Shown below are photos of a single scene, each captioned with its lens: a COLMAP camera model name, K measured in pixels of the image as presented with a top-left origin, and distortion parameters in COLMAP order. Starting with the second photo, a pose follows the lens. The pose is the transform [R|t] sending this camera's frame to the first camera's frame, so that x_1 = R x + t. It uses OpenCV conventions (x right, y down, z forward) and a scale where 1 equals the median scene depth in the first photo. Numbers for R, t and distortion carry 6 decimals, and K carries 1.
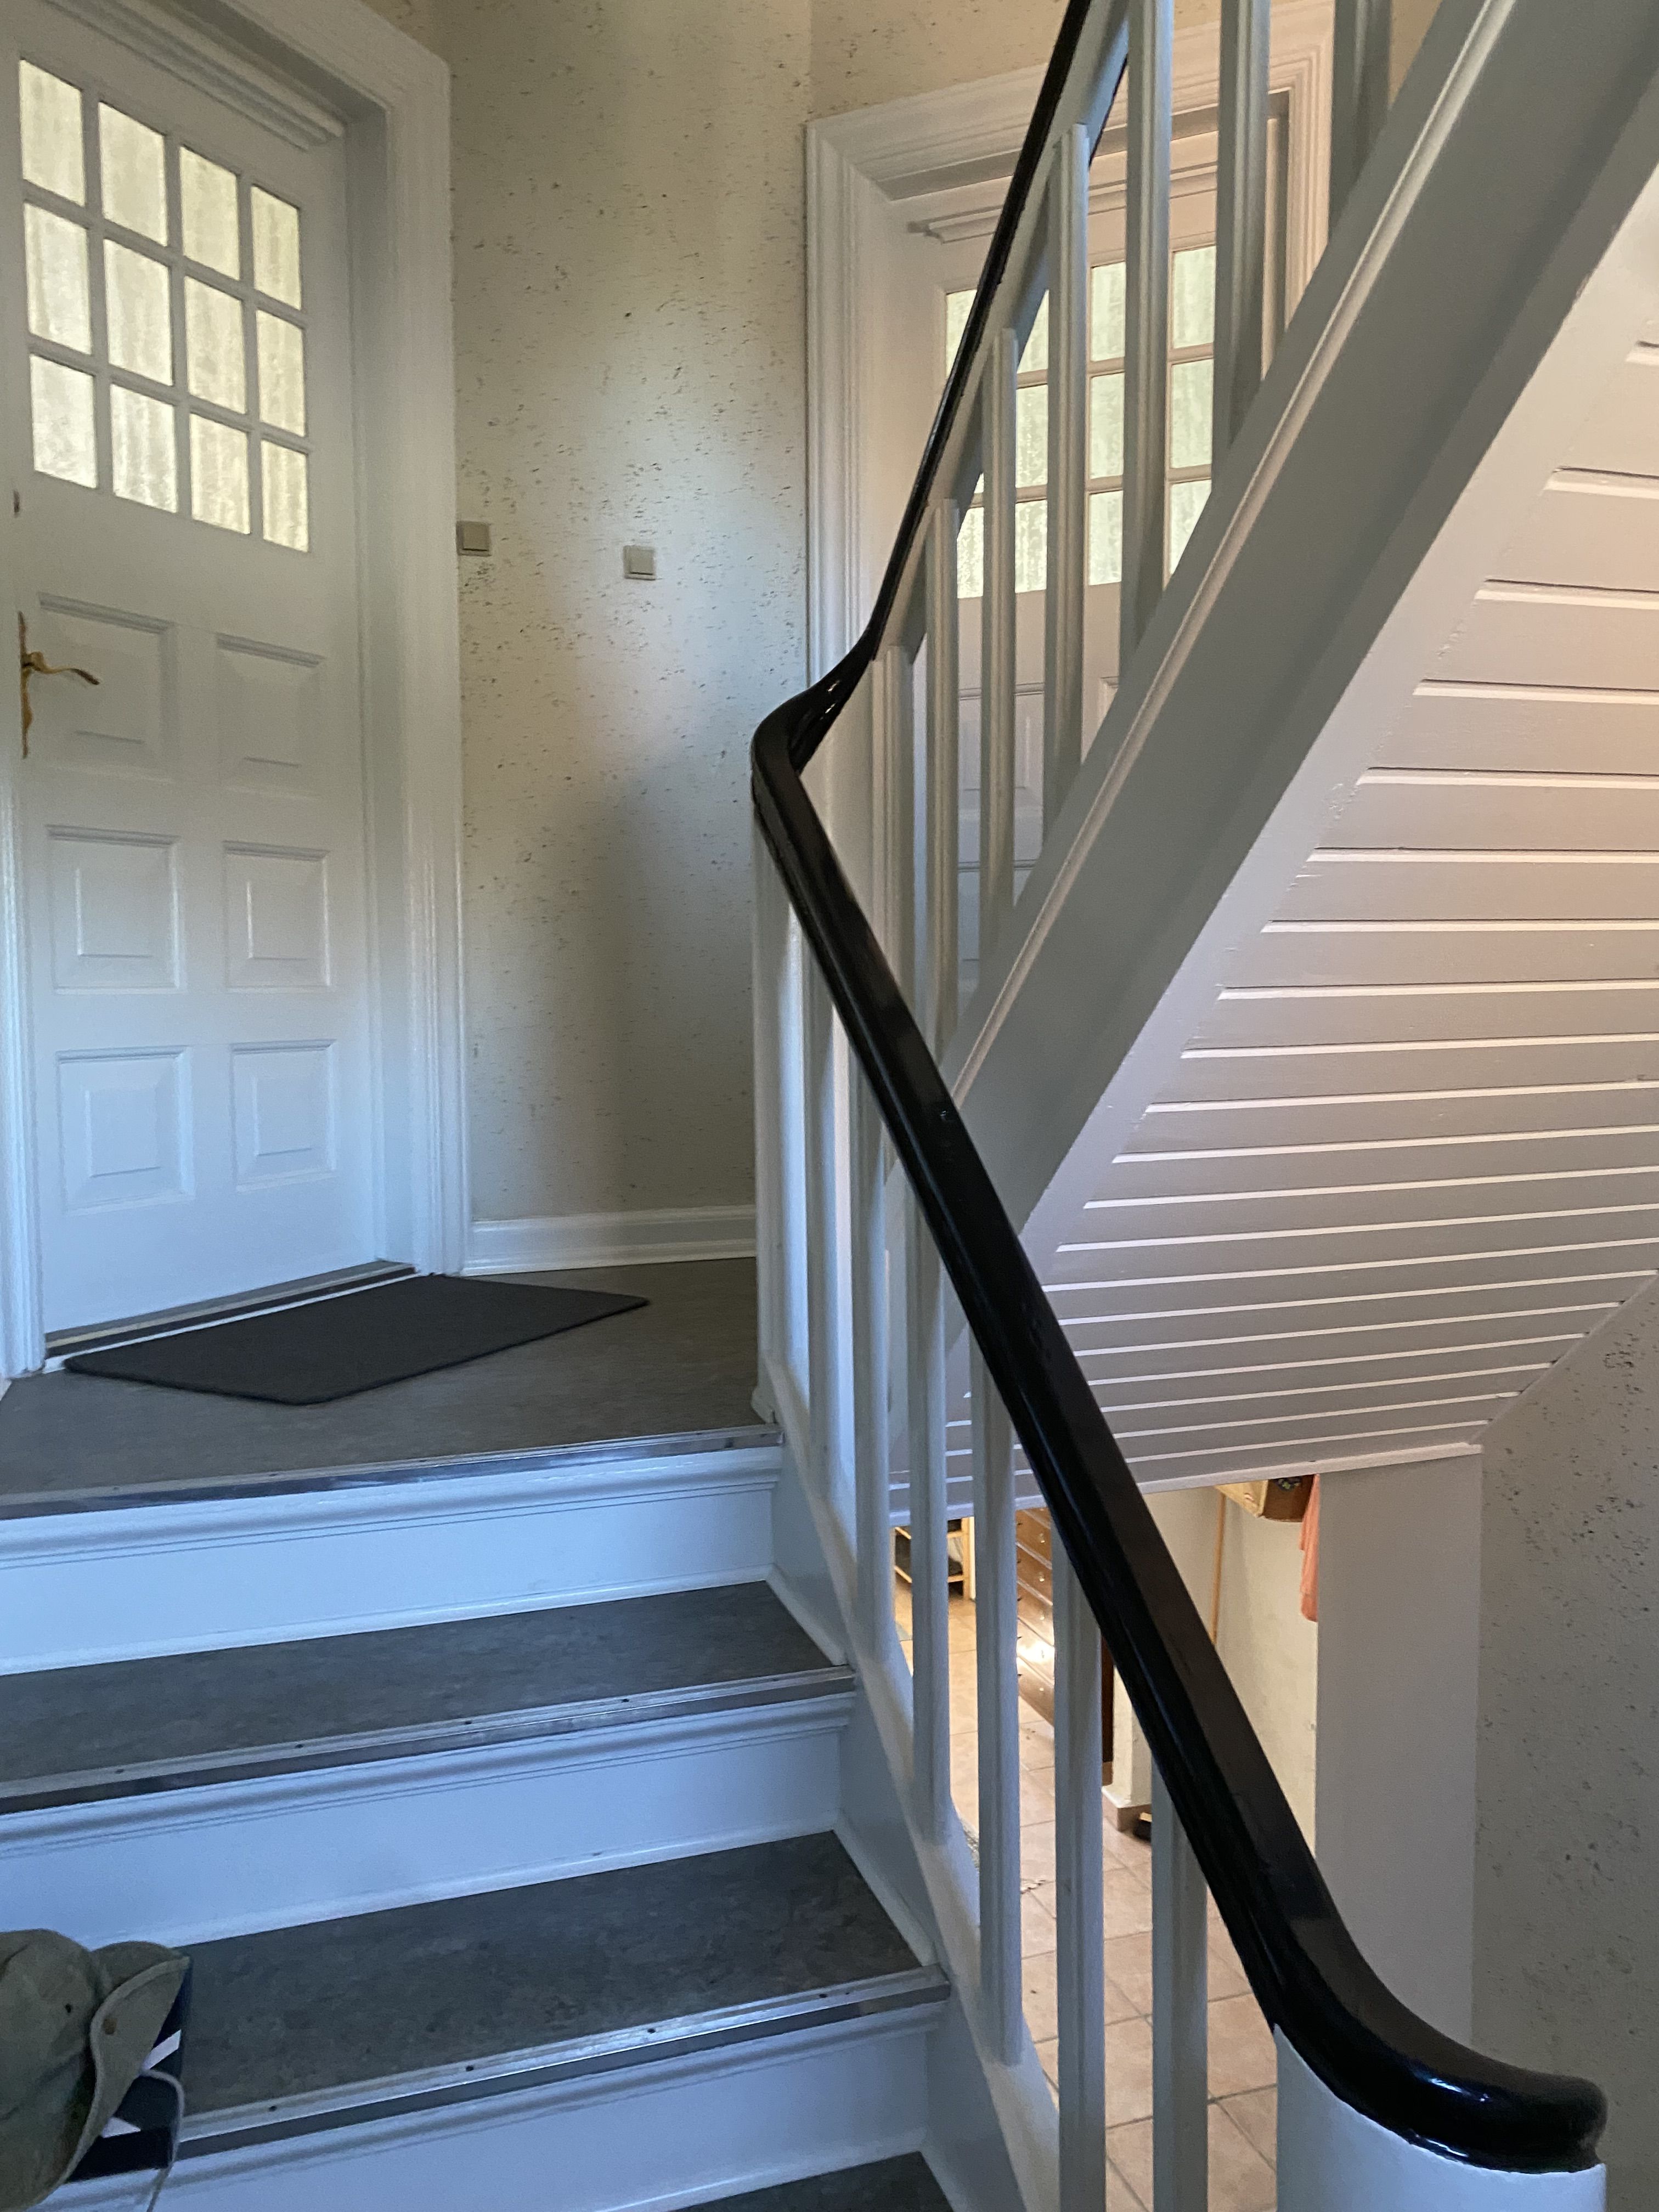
lens RADIAL K [[1563.1, 0, 829.5], [0, 1563.1, 1106.0], [0, 0, 1]] dist [0.000723, -0.001250]
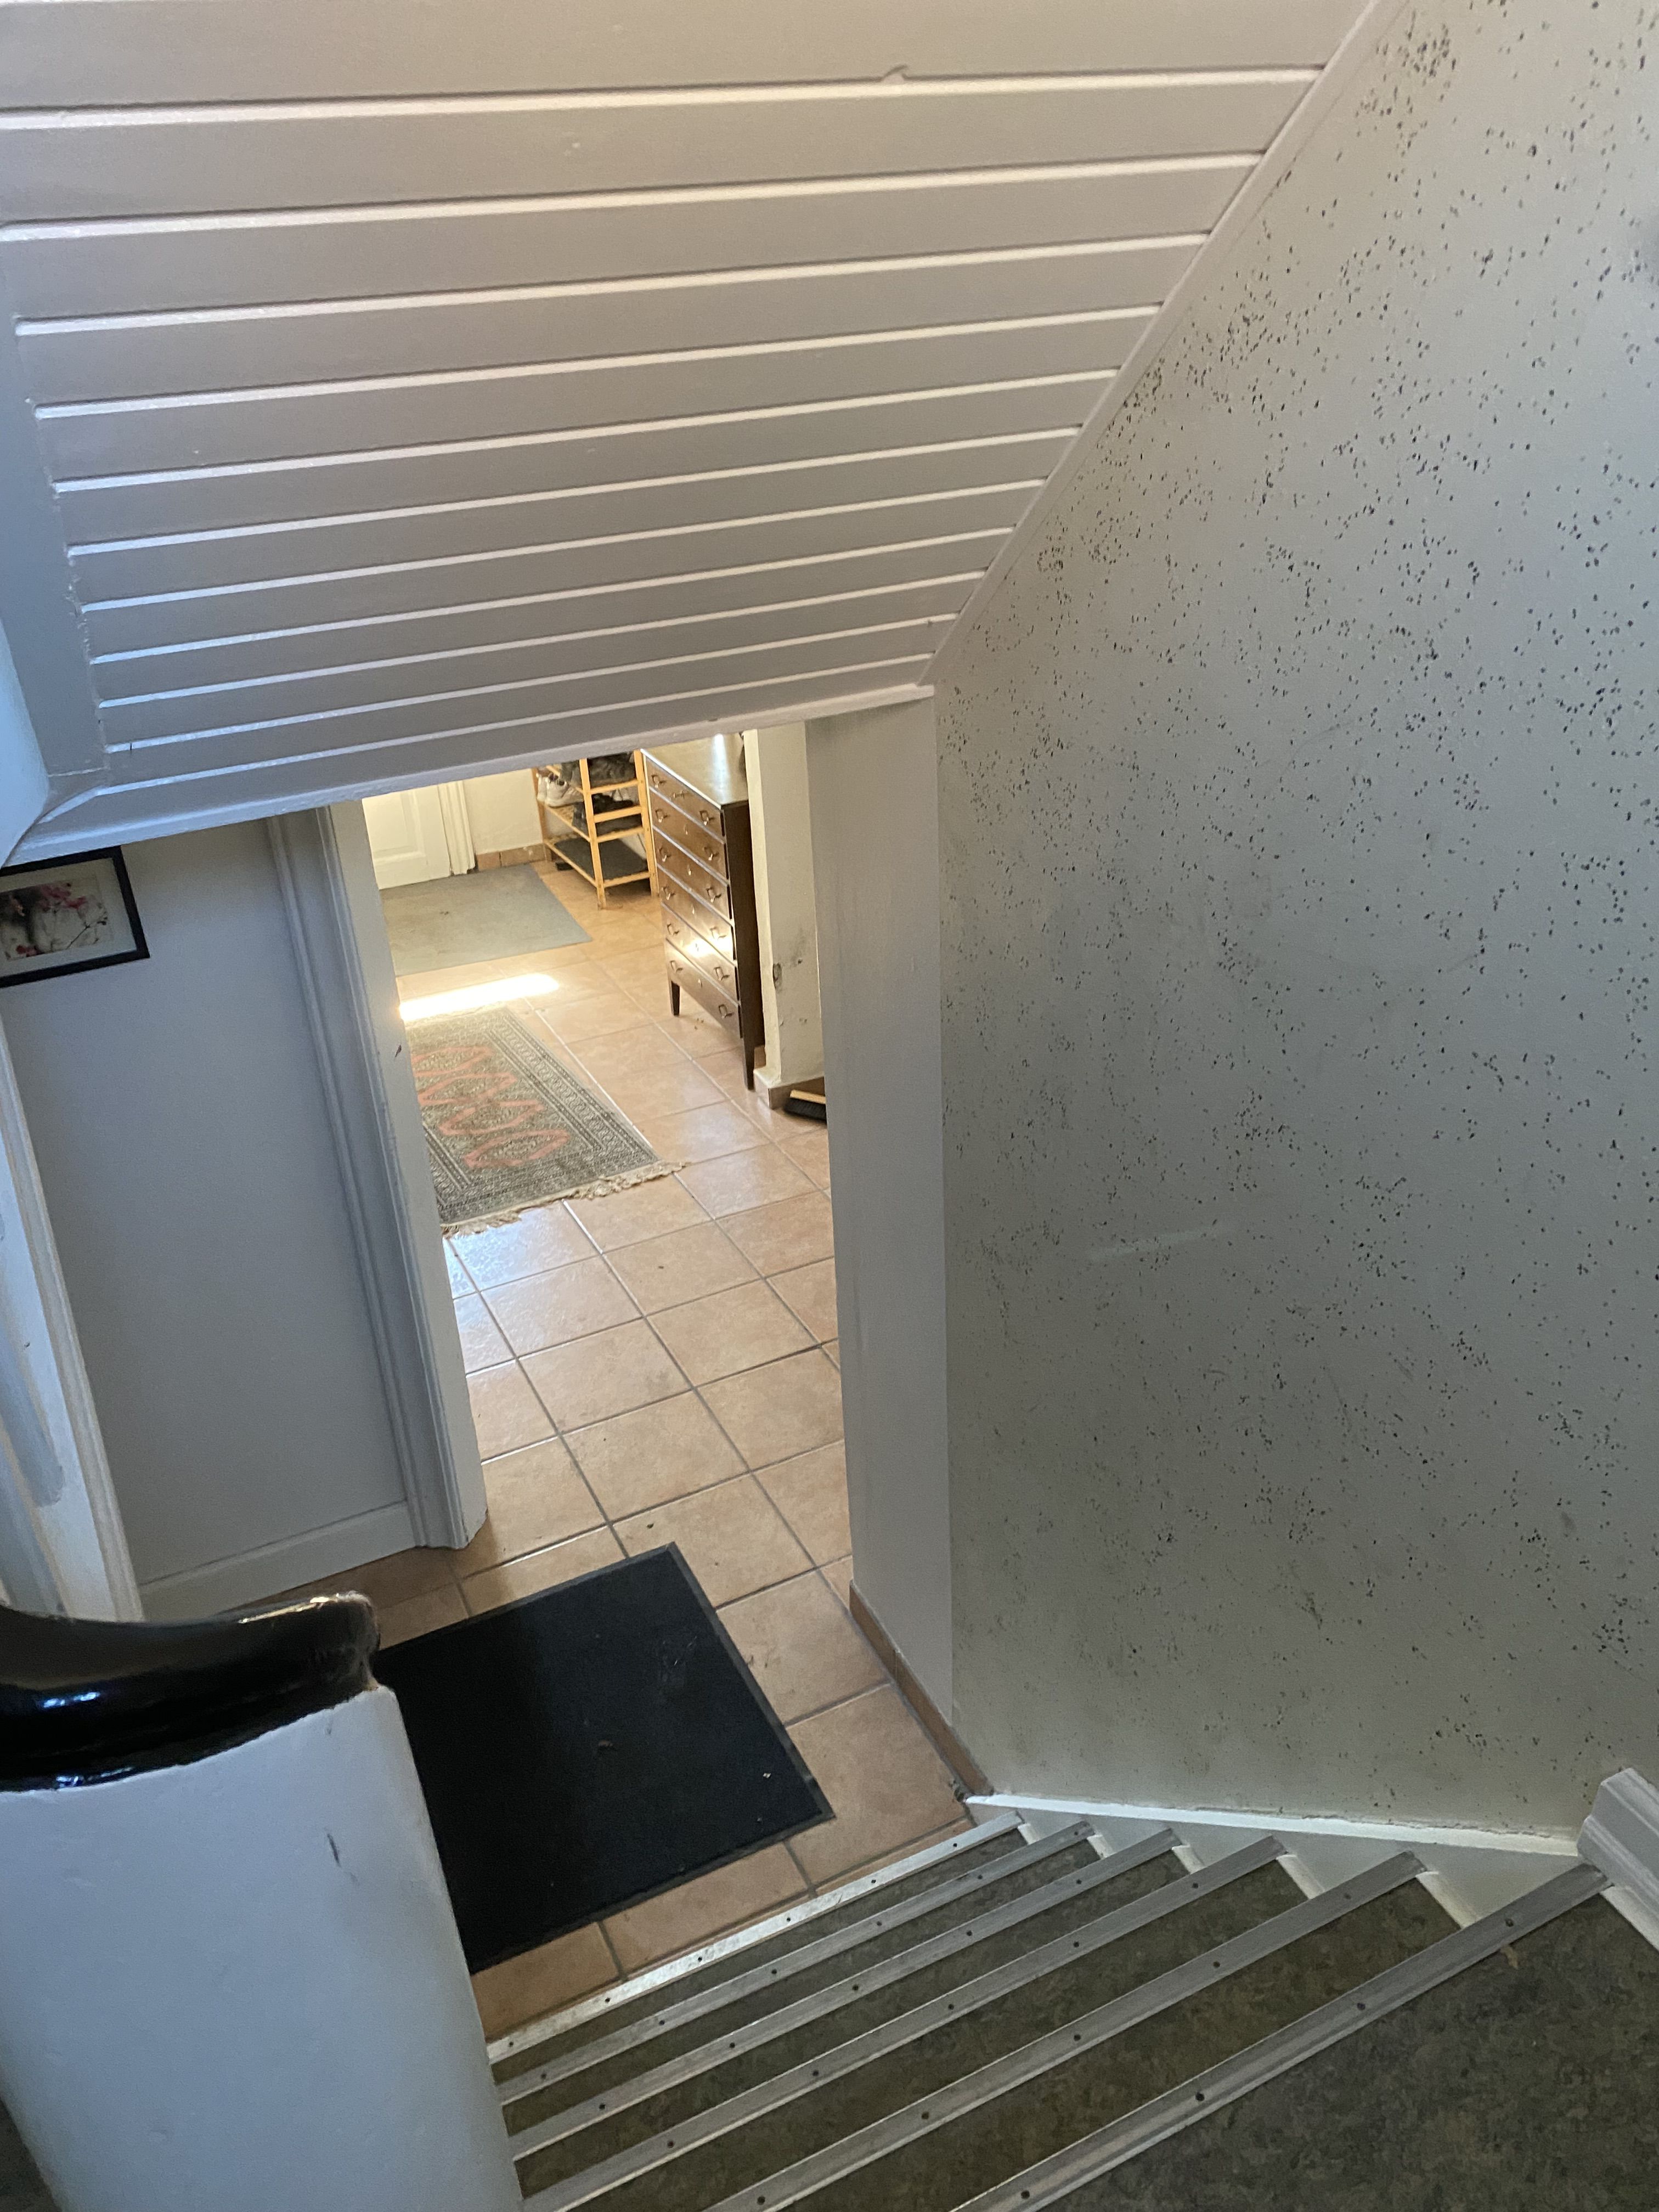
lens RADIAL K [[1611.7, 0, 829.5], [0, 1611.7, 1106.0], [0, 0, 1]] dist [-0.003809, -0.002443]
pose [[0.989059, -0.102446, 0.106145, 0.252861], [0.047484, 0.902328, 0.428427, 0.053204], [-0.139669, -0.418699, 0.897320, 0.166937]]
